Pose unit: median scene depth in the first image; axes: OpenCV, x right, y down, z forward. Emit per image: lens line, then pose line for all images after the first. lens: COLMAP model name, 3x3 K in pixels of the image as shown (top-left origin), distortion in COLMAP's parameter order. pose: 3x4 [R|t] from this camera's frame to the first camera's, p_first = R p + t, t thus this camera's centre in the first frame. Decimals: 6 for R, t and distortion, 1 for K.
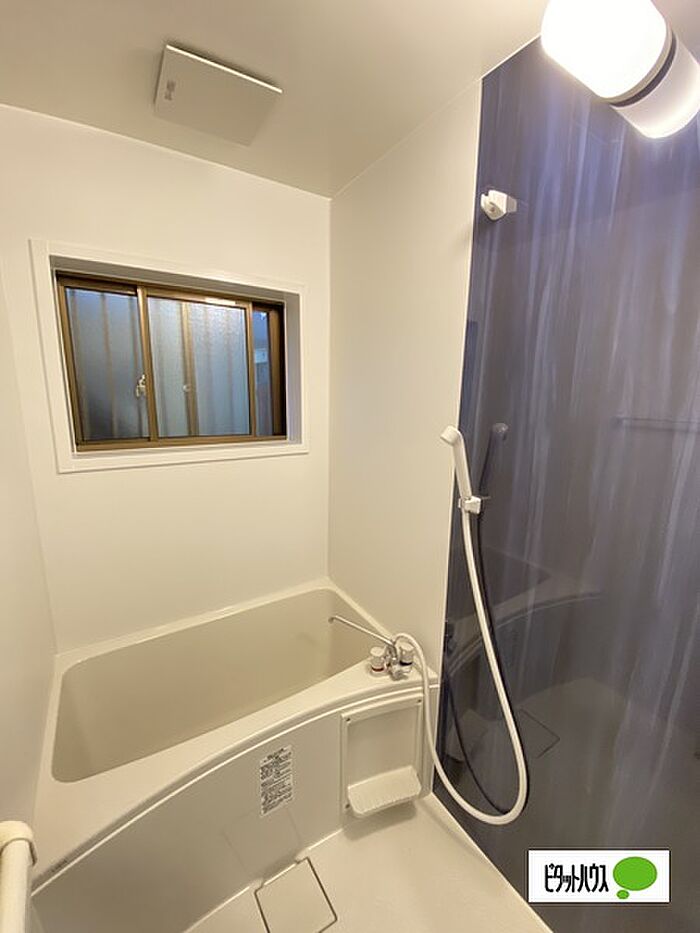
lens RADIAL K [[386.6, 0, 354.3], [0, 386.6, 460.9], [0, 0, 1]] dist [-0.027021, -0.004861]
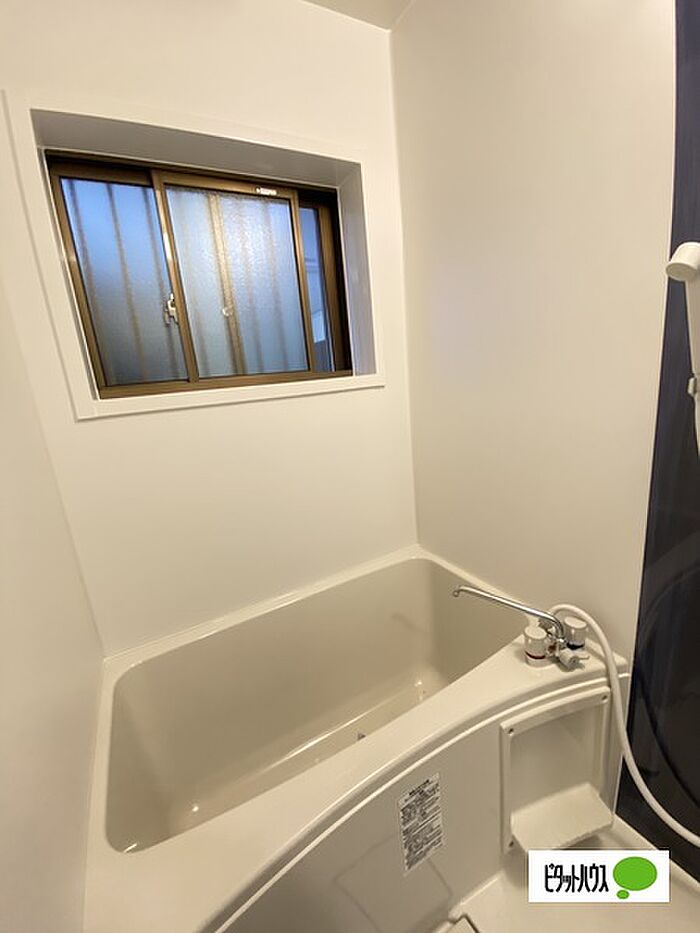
lens RADIAL K [[386.6, 0, 345.4], [0, 386.6, 464.5], [0, 0, 1]] dist [-0.027021, -0.004861]
pose [[0.991087, -0.091219, -0.097088, -0.181814], [0.095732, 0.994483, 0.042876, 0.126124], [0.092641, -0.051788, 0.994352, 0.283132]]
